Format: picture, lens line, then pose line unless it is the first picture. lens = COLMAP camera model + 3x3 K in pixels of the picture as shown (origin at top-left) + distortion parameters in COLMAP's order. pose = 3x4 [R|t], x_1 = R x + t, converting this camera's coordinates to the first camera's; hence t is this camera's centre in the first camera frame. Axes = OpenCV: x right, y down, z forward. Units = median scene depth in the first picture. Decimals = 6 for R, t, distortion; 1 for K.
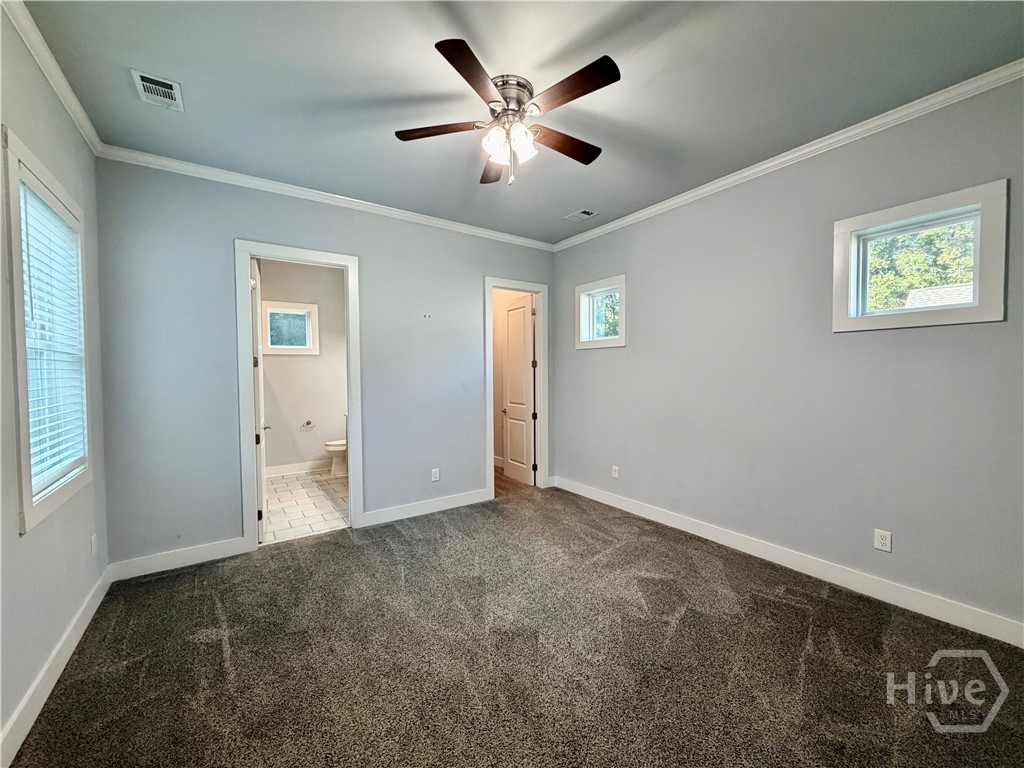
lens RADIAL K [[405.4, 0, 512.0], [0, 405.4, 384.0], [0, 0, 1]] dist [-0.000437, -0.000023]
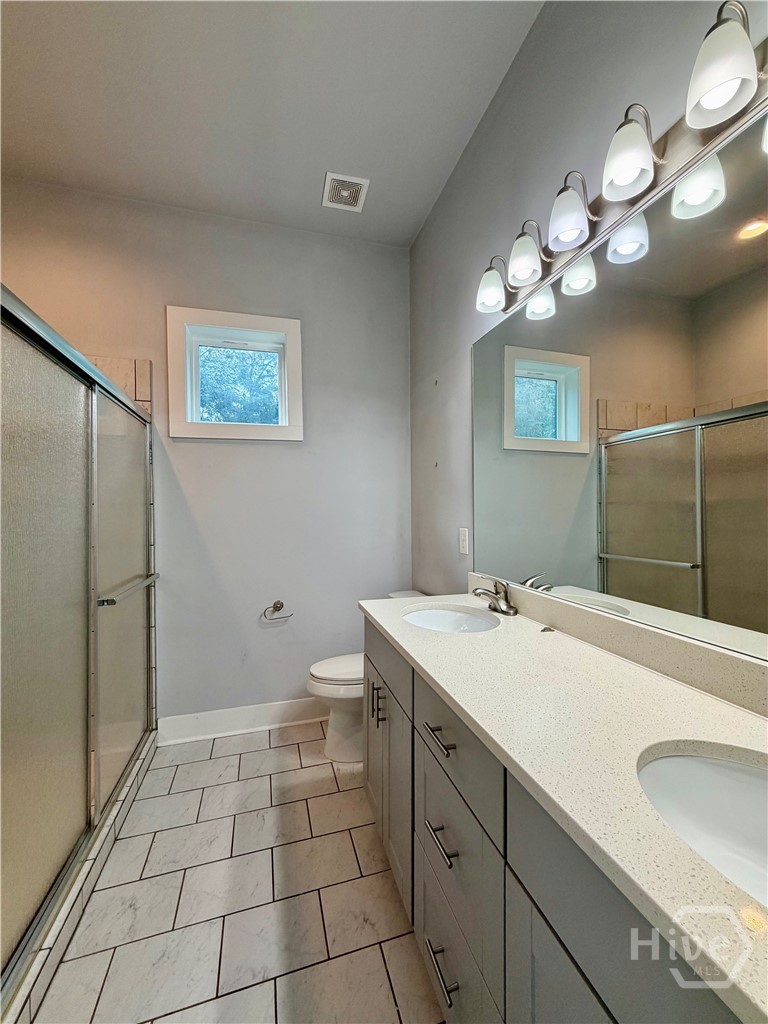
lens RADIAL K [[405.4, 0, 384.0], [0, 405.4, 512.0], [0, 0, 1]] dist [-0.000437, -0.000023]
pose [[0.948393, 0.001096, -0.317096, -0.272252], [-0.009150, 0.999672, -0.023912, 0.008986], [0.316965, 0.025579, 0.948092, 0.649757]]
